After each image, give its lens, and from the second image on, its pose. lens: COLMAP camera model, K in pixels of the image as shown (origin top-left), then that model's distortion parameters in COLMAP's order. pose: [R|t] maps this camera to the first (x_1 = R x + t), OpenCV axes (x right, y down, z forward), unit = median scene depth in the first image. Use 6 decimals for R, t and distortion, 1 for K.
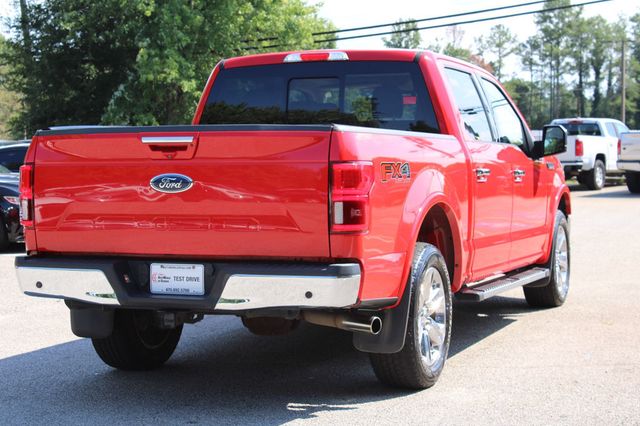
lens RADIAL K [[1292.2, 0, 320.0], [0, 1292.2, 213.0], [0, 0, 1]] dist [0.042559, 0.143398]
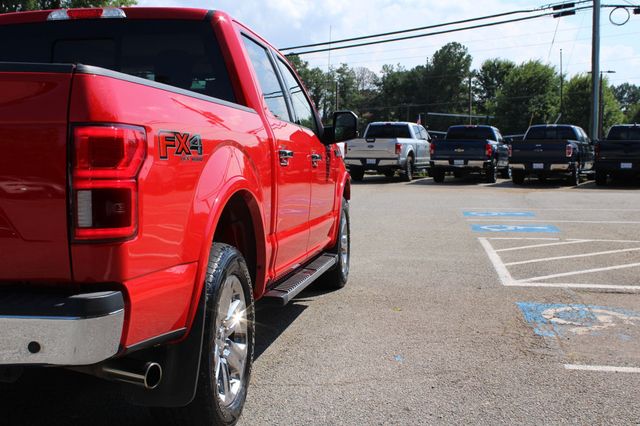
lens RADIAL K [[823.8, 0, 320.0], [0, 823.8, 213.0], [0, 0, 1]] dist [-0.052758, -0.011263]
pose [[0.976334, -0.006289, 0.216178, 0.023980], [0.001241, 0.999724, 0.023477, -0.004307], [-0.216266, -0.022653, 0.976072, 0.374671]]
